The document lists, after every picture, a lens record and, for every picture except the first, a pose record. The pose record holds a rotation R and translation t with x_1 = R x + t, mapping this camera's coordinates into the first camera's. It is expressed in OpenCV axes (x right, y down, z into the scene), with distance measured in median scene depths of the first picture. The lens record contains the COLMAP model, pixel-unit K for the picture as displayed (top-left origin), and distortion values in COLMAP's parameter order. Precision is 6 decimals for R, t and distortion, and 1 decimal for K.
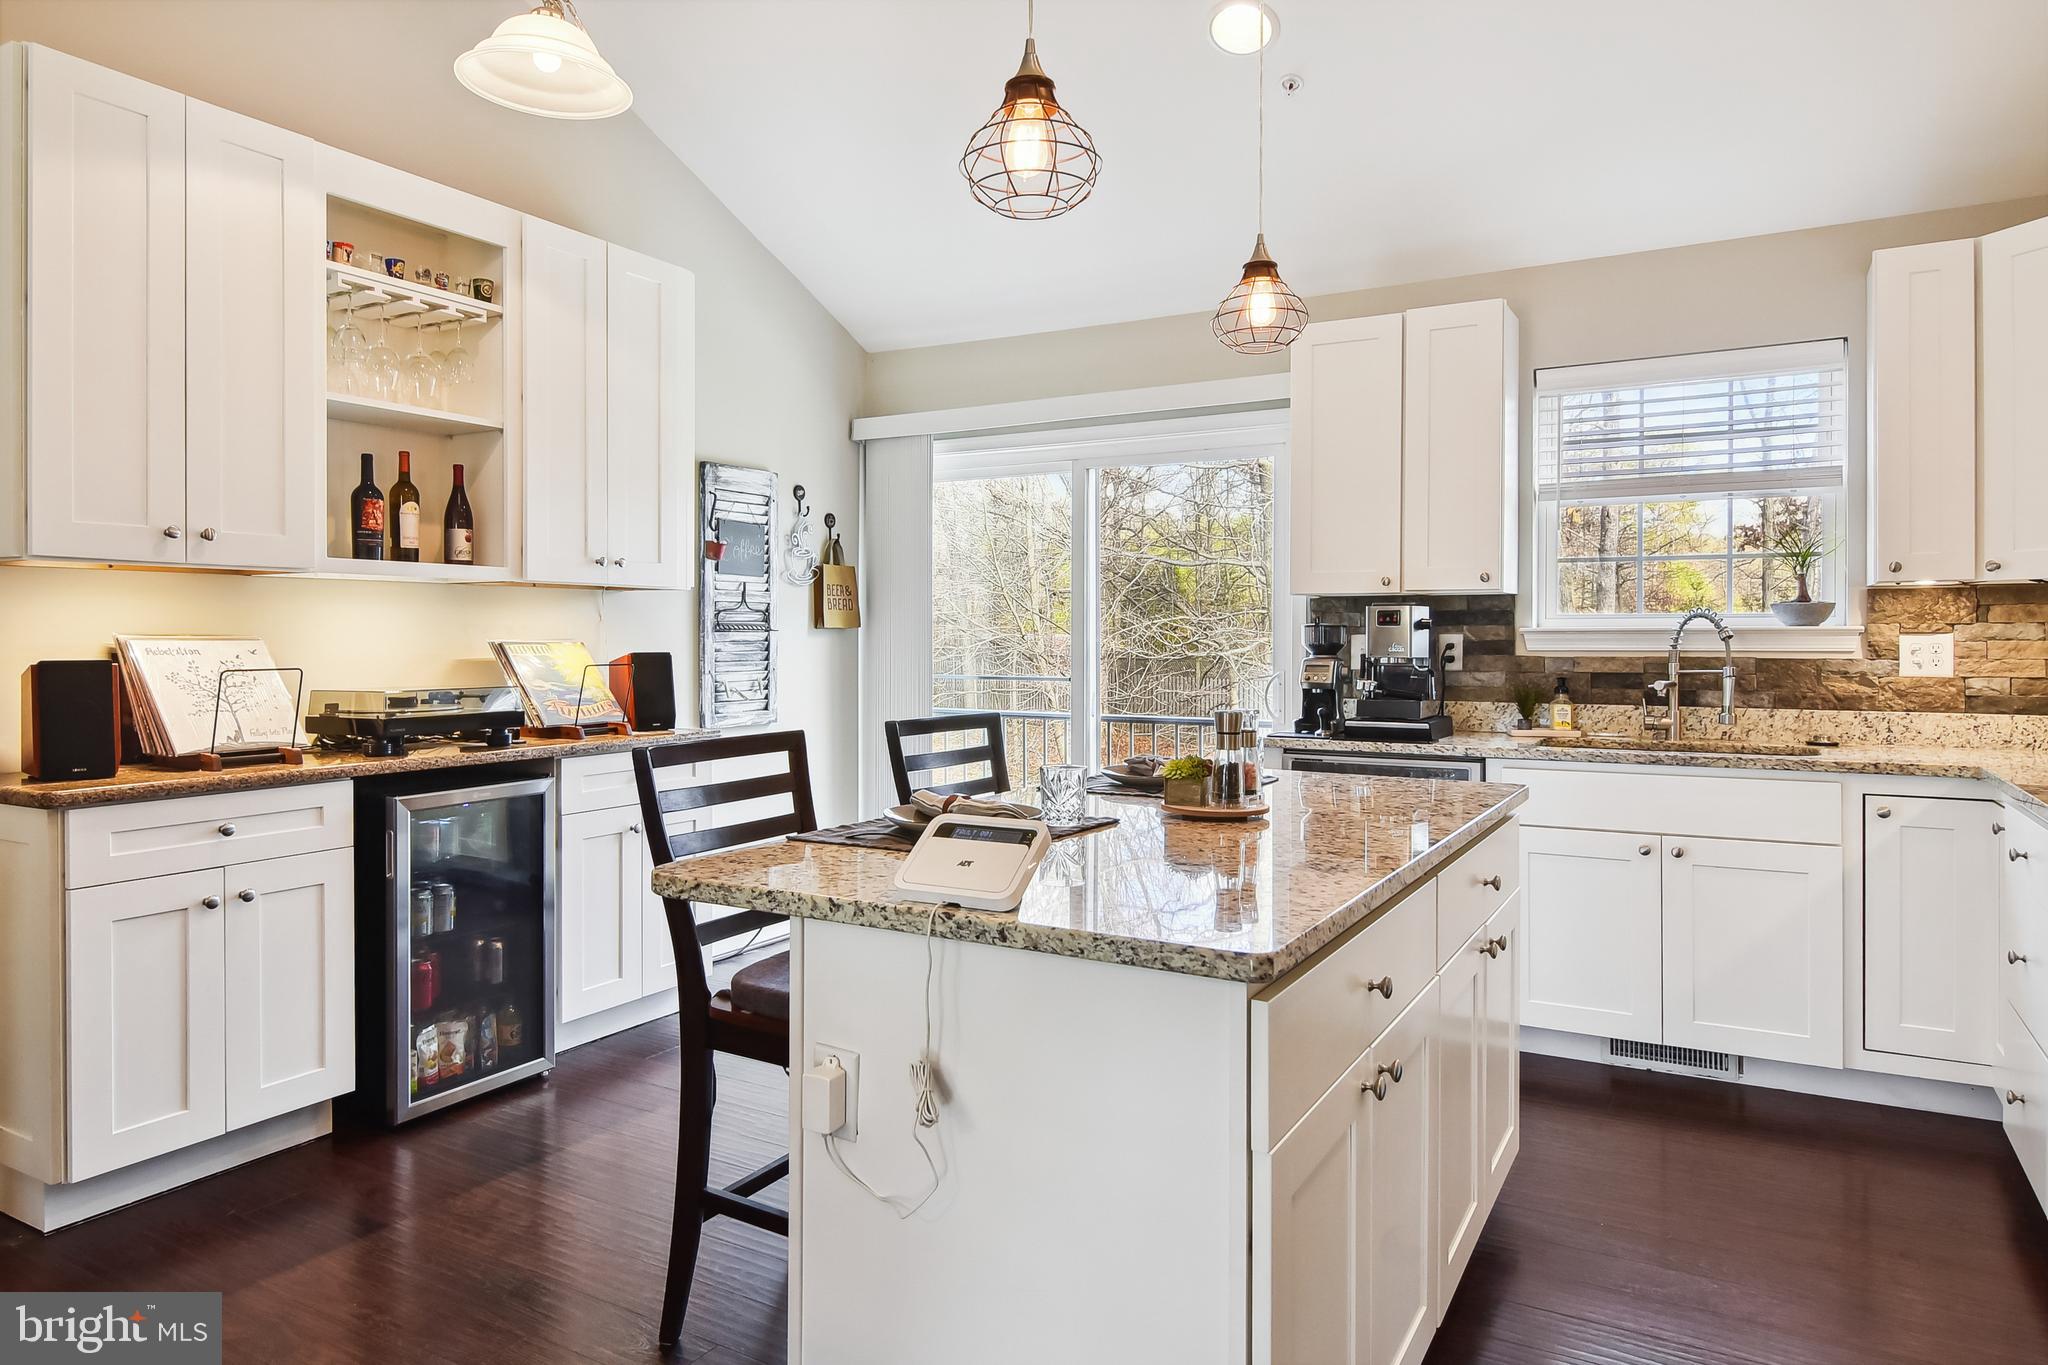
lens RADIAL K [[1274.7, 0, 1002.6], [0, 1274.7, 641.6], [0, 0, 1]] dist [0.014296, -0.015008]
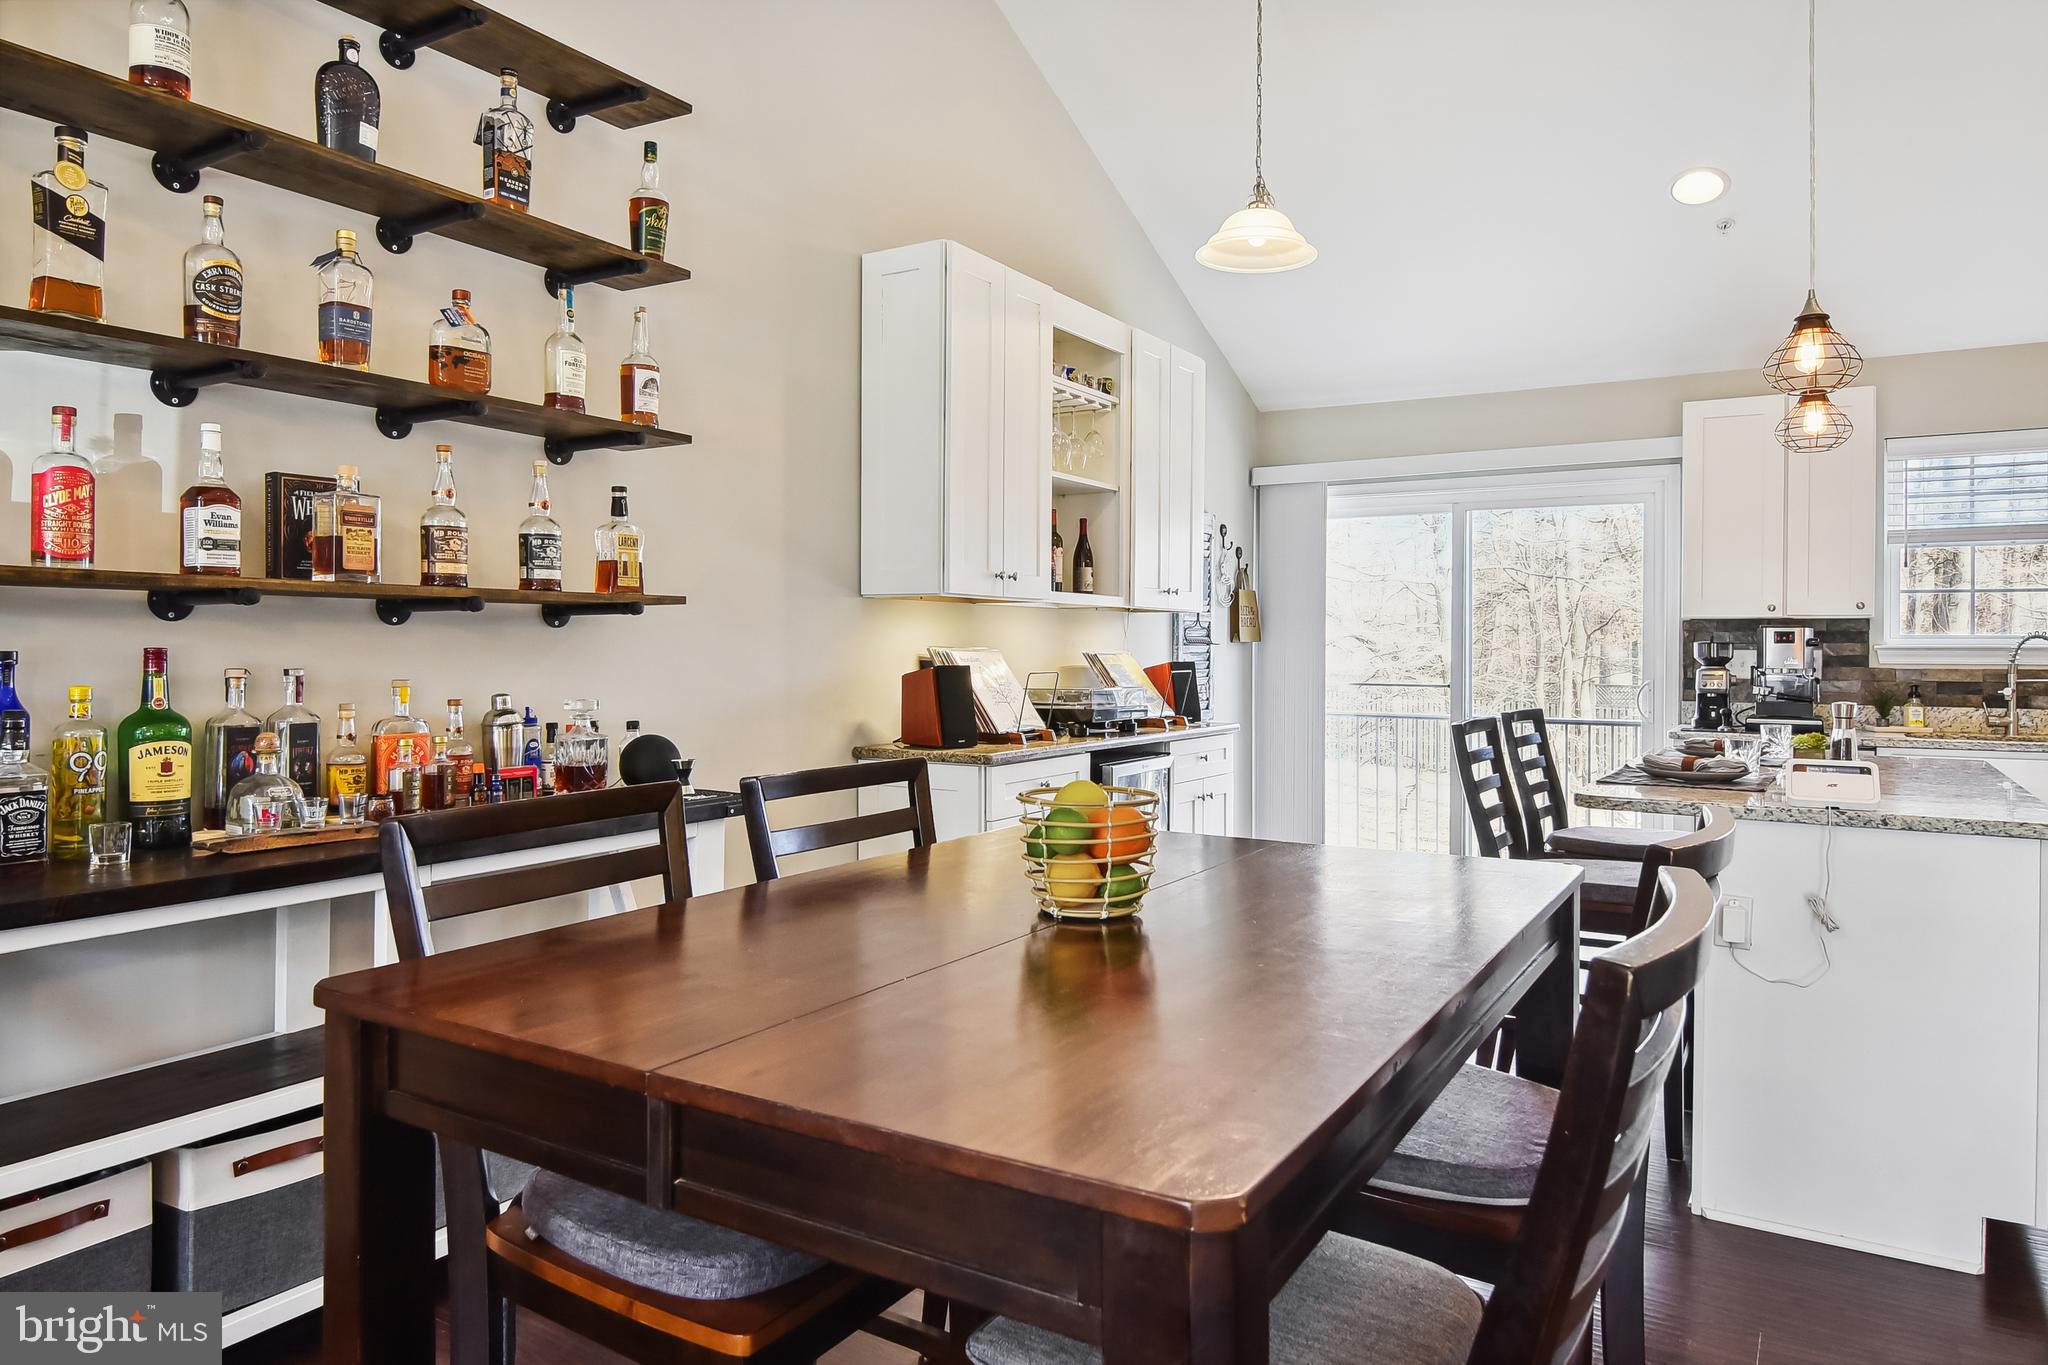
lens RADIAL K [[1274.7, 0, 1047.6], [0, 1274.7, 639.4], [0, 0, 1]] dist [0.014296, -0.015008]
pose [[0.999756, 0.004480, -0.021651, -0.414527], [-0.004694, 0.999940, -0.009852, -0.000576], [0.021605, 0.009951, 0.999717, -0.296615]]
